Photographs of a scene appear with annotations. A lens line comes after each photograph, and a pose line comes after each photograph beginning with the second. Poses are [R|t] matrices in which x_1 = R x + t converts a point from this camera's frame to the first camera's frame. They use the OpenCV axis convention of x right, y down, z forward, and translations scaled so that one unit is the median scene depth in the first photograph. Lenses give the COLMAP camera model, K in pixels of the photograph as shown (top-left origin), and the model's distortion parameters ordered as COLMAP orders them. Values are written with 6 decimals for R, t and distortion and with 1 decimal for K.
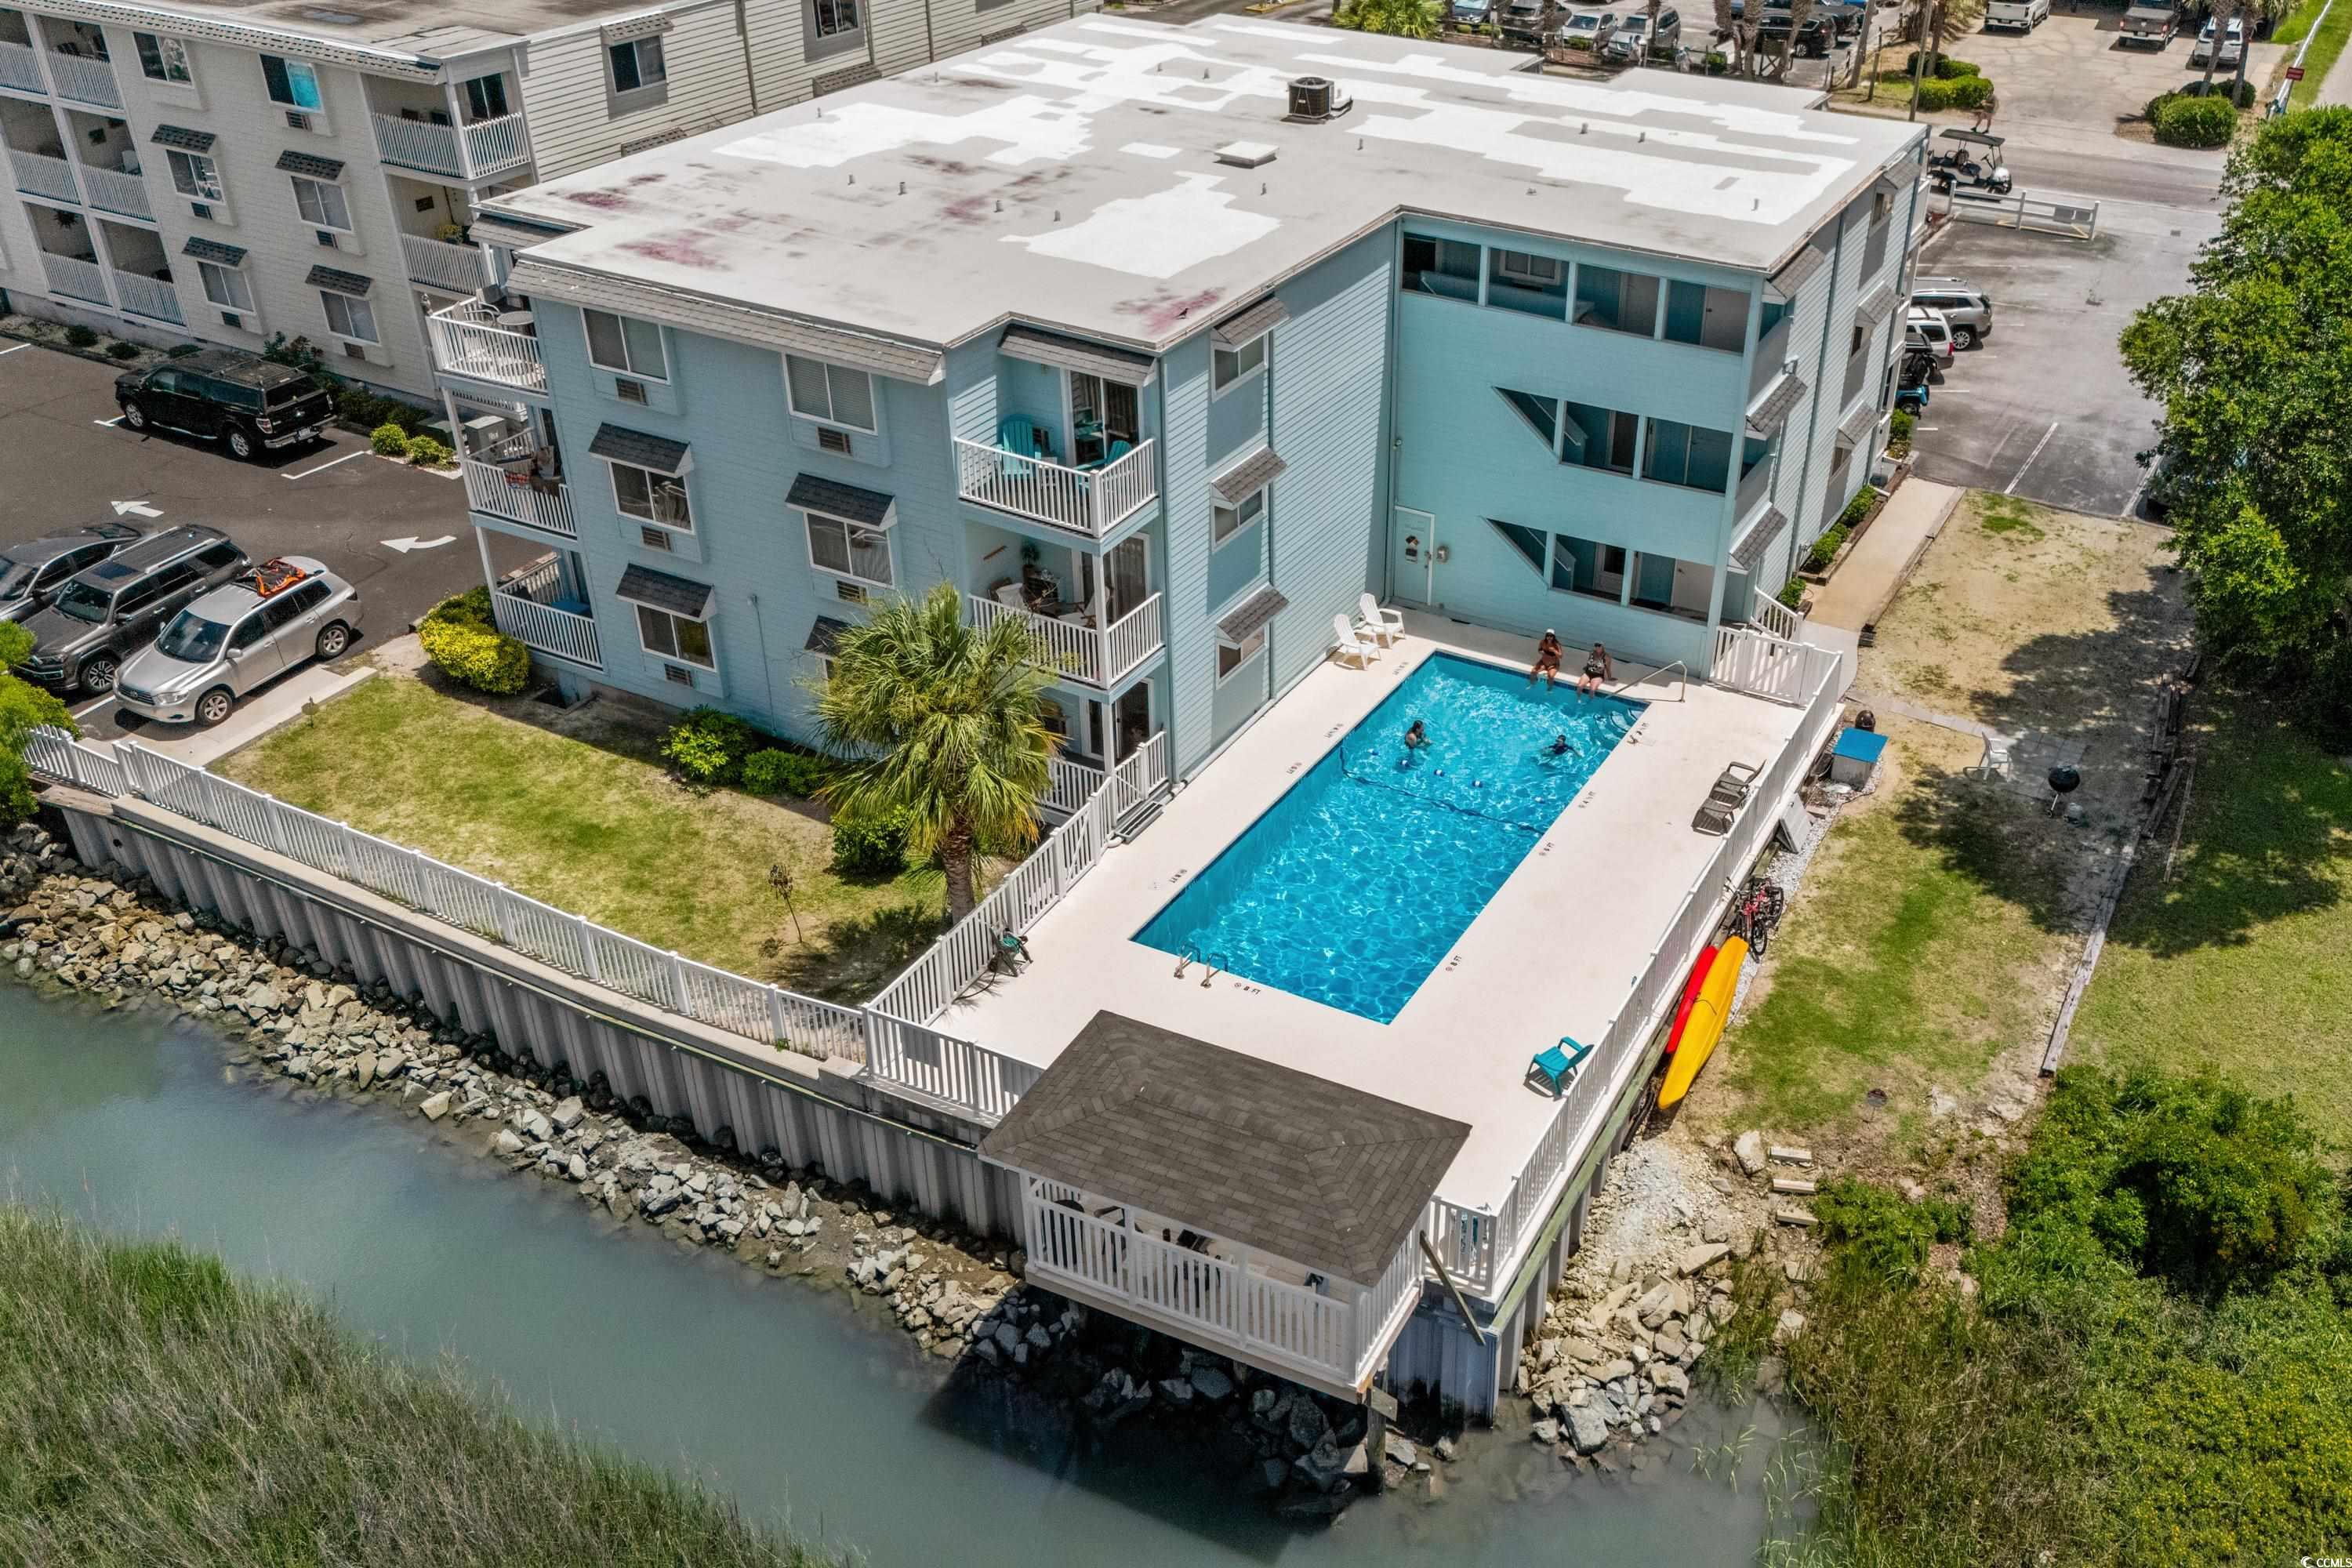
lens RADIAL K [[2006.1, 0, 1390.1], [0, 2006.1, 782.9], [0, 0, 1]] dist [0.076404, -0.092241]
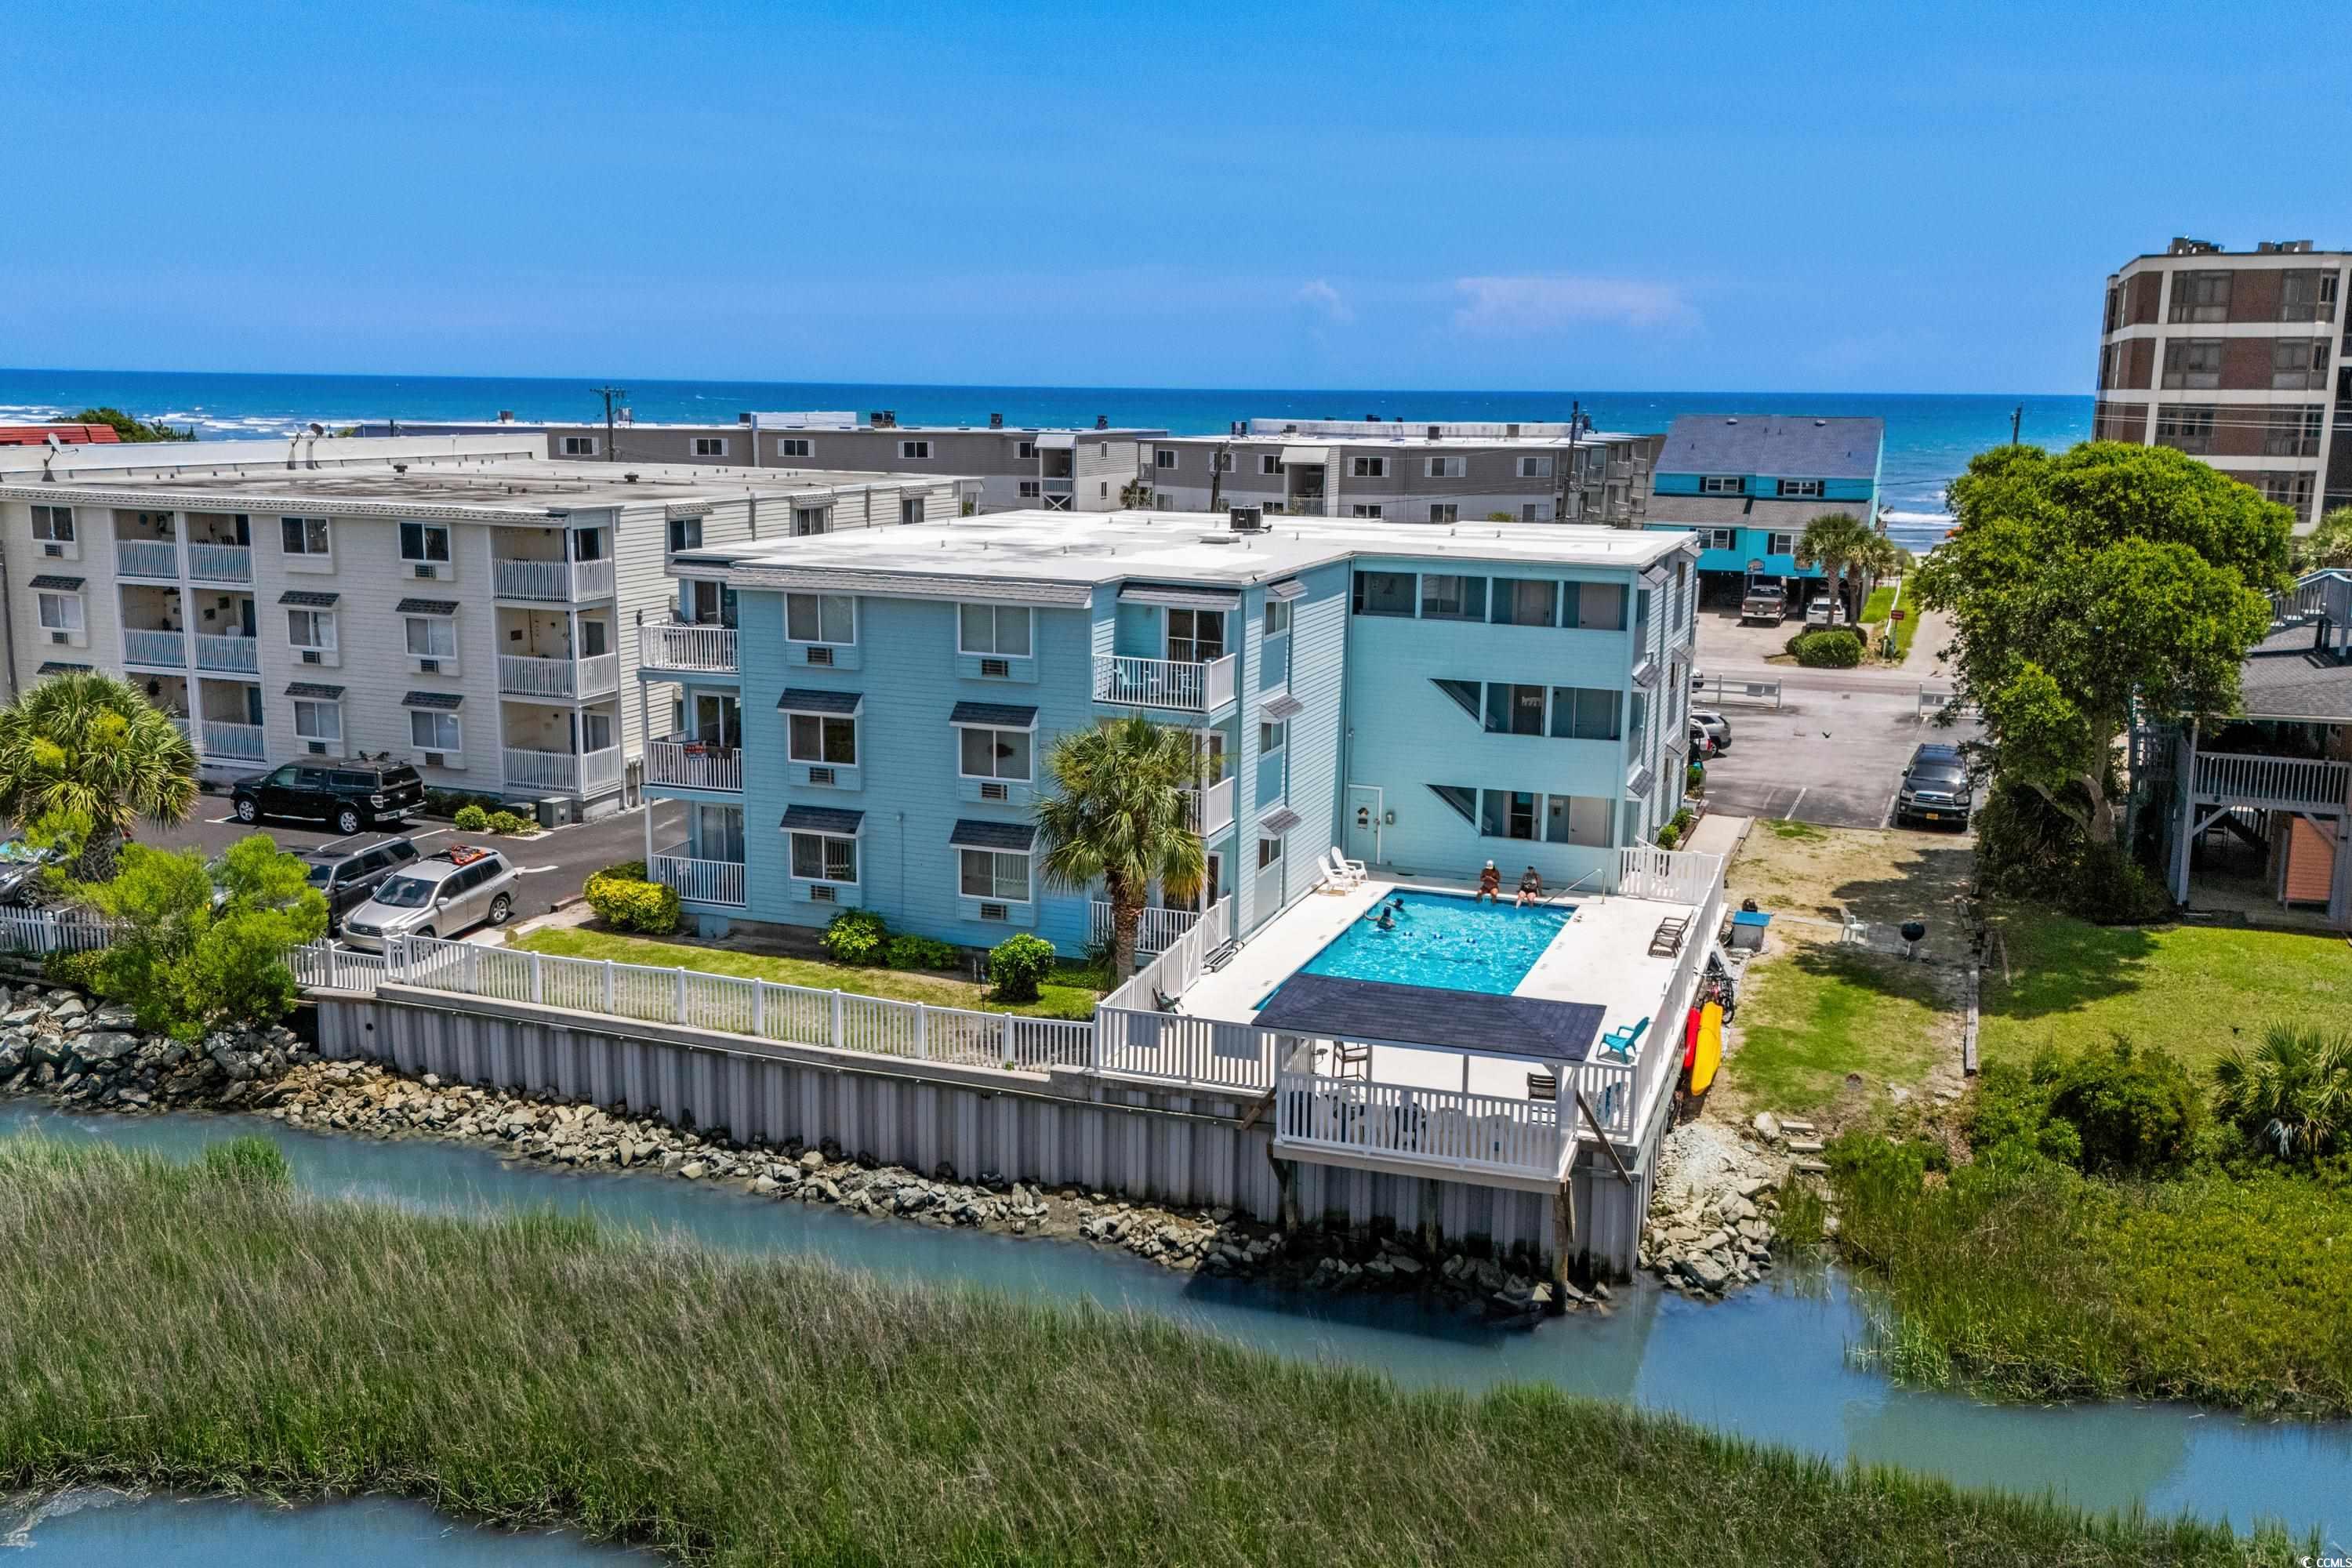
lens RADIAL K [[2025.8, 0, 1176.0], [0, 2025.8, 784.0], [0, 0, 1]] dist [0.023118, -0.007745]
pose [[0.995013, -0.032221, 0.094399, -0.268659], [0.063166, 0.935988, -0.346318, 0.352252], [-0.077197, 0.350553, 0.933356, -0.213470]]
